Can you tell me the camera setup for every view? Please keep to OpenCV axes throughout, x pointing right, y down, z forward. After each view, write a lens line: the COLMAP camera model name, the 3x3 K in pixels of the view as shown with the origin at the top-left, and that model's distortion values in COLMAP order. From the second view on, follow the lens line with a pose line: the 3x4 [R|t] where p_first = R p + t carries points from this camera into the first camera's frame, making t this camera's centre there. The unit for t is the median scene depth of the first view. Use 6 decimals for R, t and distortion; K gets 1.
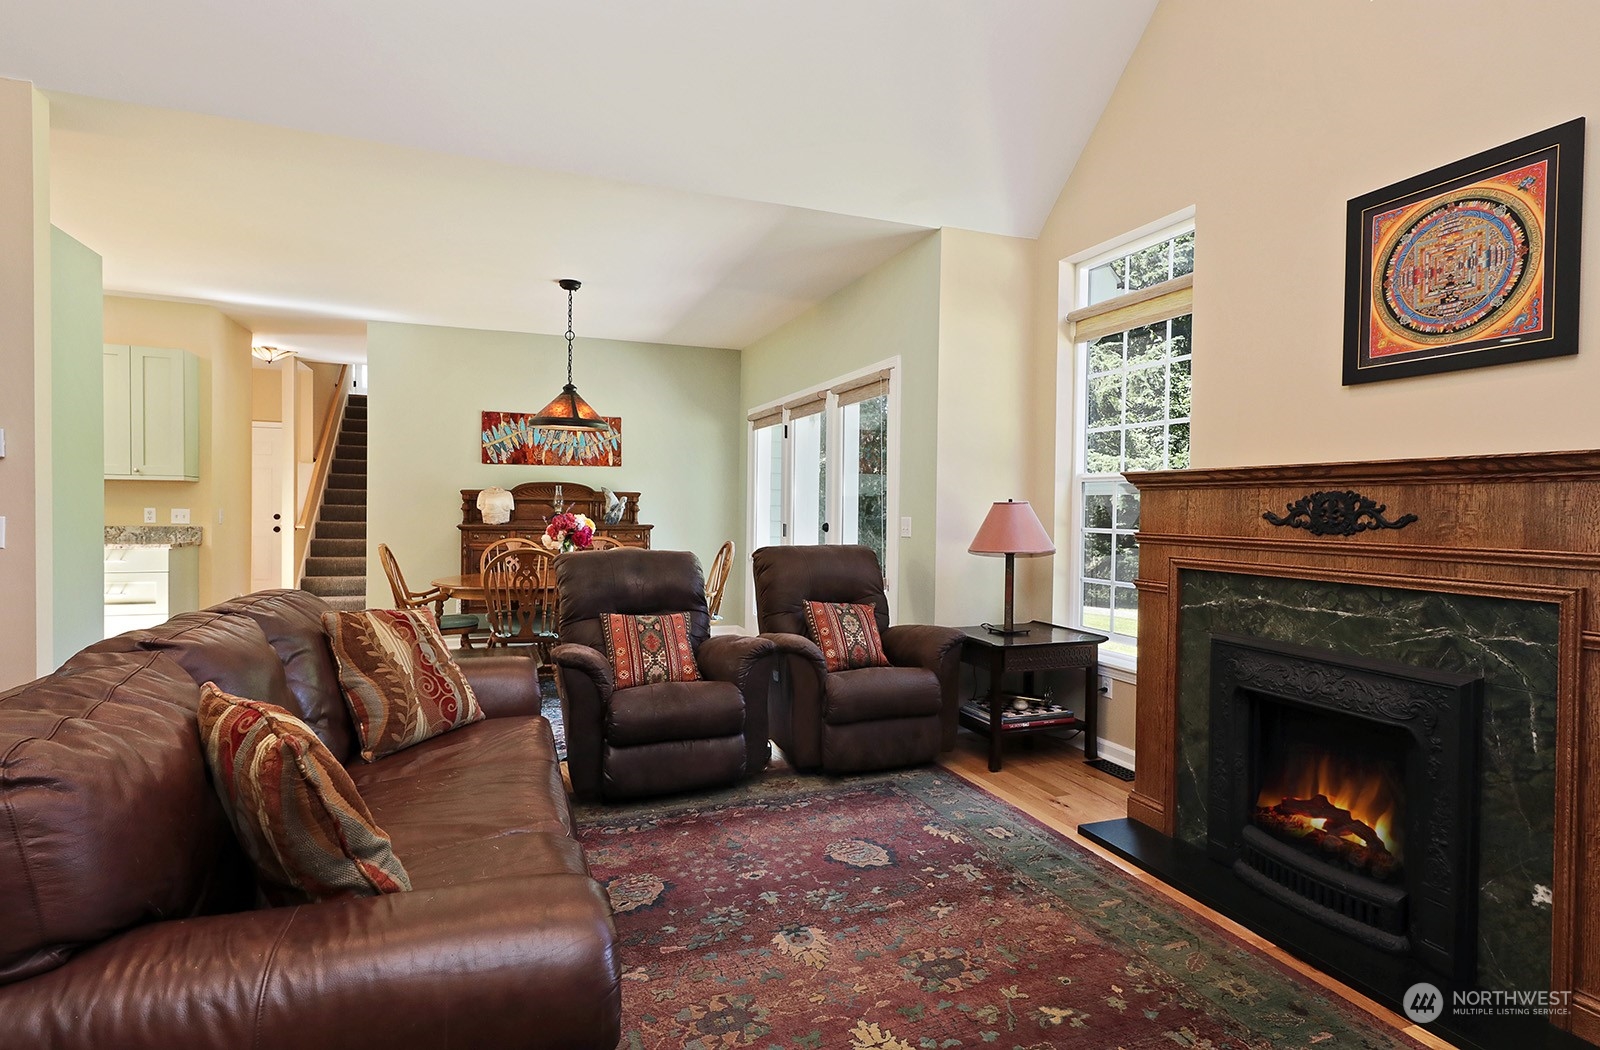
lens RADIAL K [[797.2, 0, 791.4], [0, 797.2, 521.3], [0, 0, 1]] dist [0.002065, 0.000058]
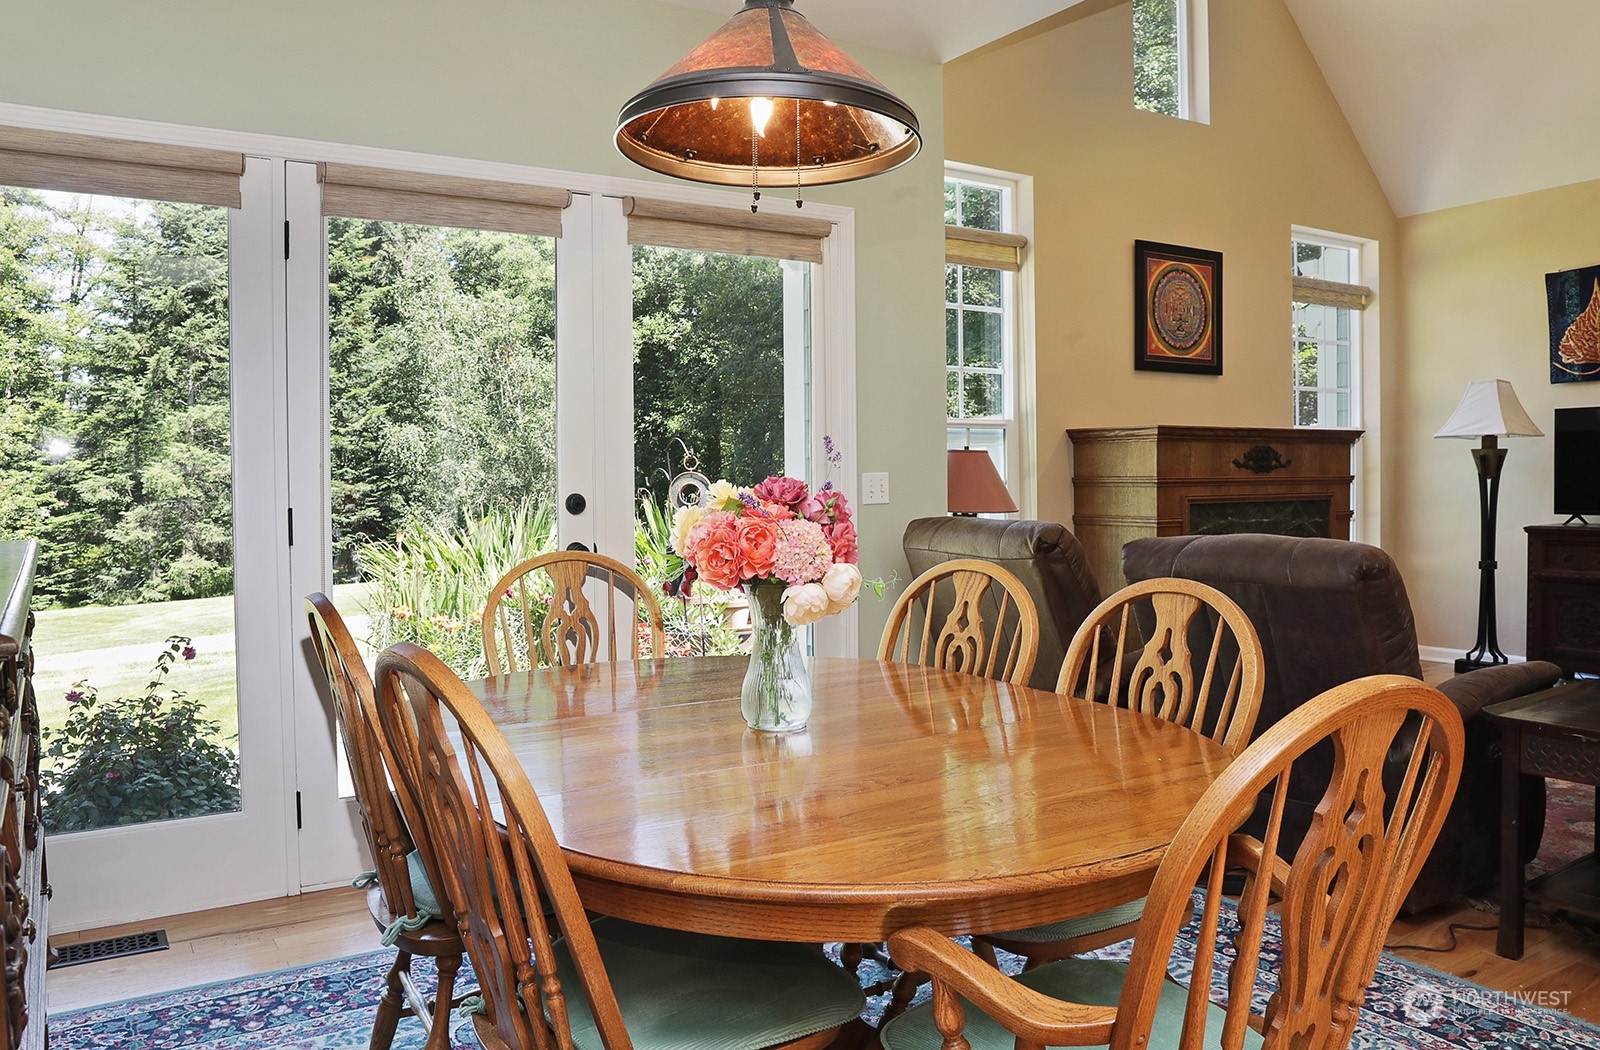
lens RADIAL K [[1197.0, 0, 801.3], [0, 1197.0, 516.6], [0, 0, 1]] dist [-0.060287, 0.014068]
pose [[-0.214416, -0.039467, 0.975945, -1.416084], [0.026878, 0.998567, 0.046286, -0.029323], [-0.976372, 0.036156, -0.213048, 2.328317]]
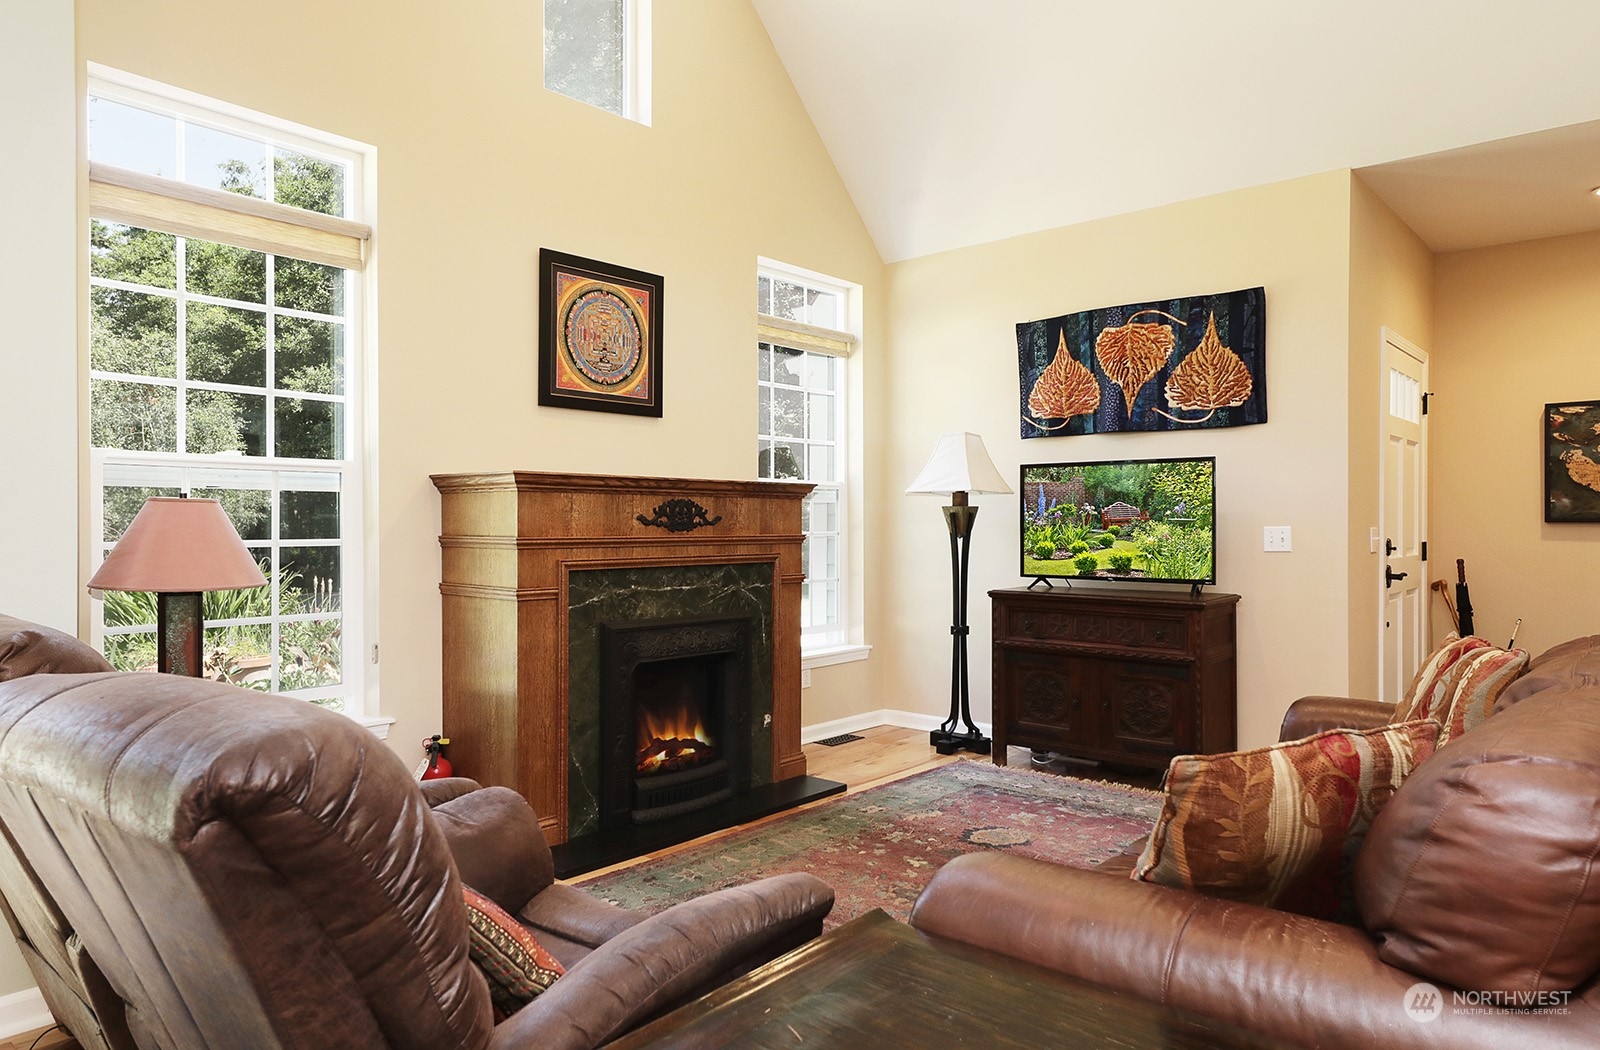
lens RADIAL K [[1019.1, 0, 792.3], [0, 1019.1, 529.1], [0, 0, 1]] dist [0.003165, 0.000471]
pose [[-0.465179, -0.015149, 0.885087, -0.909709], [0.011325, 0.999670, 0.023063, -0.023306], [-0.885144, 0.020752, -0.464853, 1.568607]]
